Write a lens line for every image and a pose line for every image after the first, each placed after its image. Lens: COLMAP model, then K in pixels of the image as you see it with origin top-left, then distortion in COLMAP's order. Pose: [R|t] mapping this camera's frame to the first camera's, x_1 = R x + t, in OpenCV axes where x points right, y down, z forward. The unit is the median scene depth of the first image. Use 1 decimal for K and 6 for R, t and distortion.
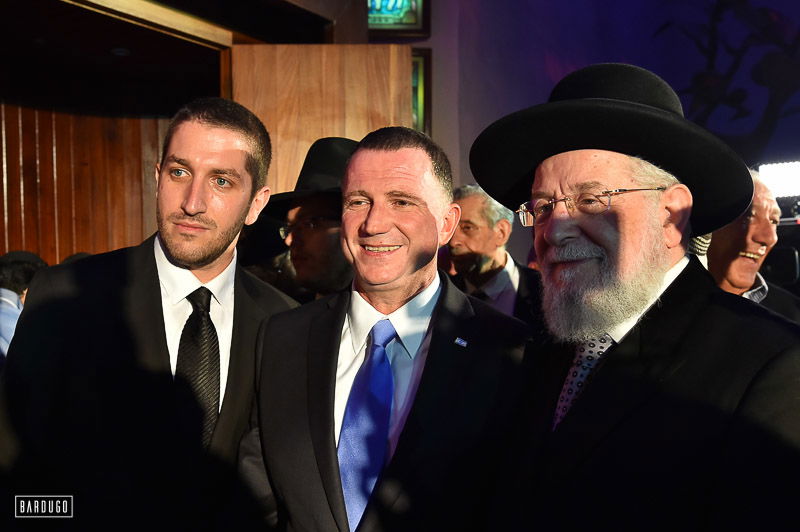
lens RADIAL K [[548.3, 0, 401.3], [0, 548.3, 263.1], [0, 0, 1]] dist [-0.059411, 0.054925]
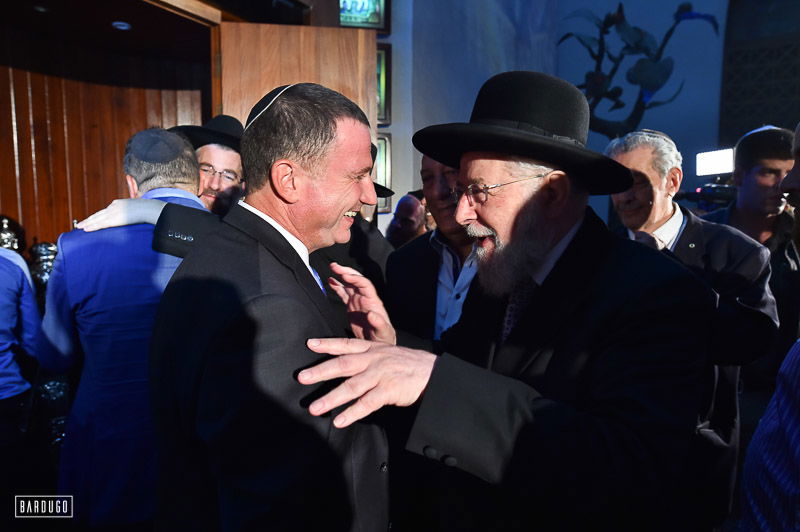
lens RADIAL K [[548.3, 0, 401.3], [0, 548.3, 263.1], [0, 0, 1]] dist [-0.059411, 0.054925]
pose [[0.998261, 0.000341, 0.058946, 0.003119], [-0.005981, 0.995408, 0.095532, -0.005632], [-0.058643, -0.095718, 0.993680, -0.230317]]
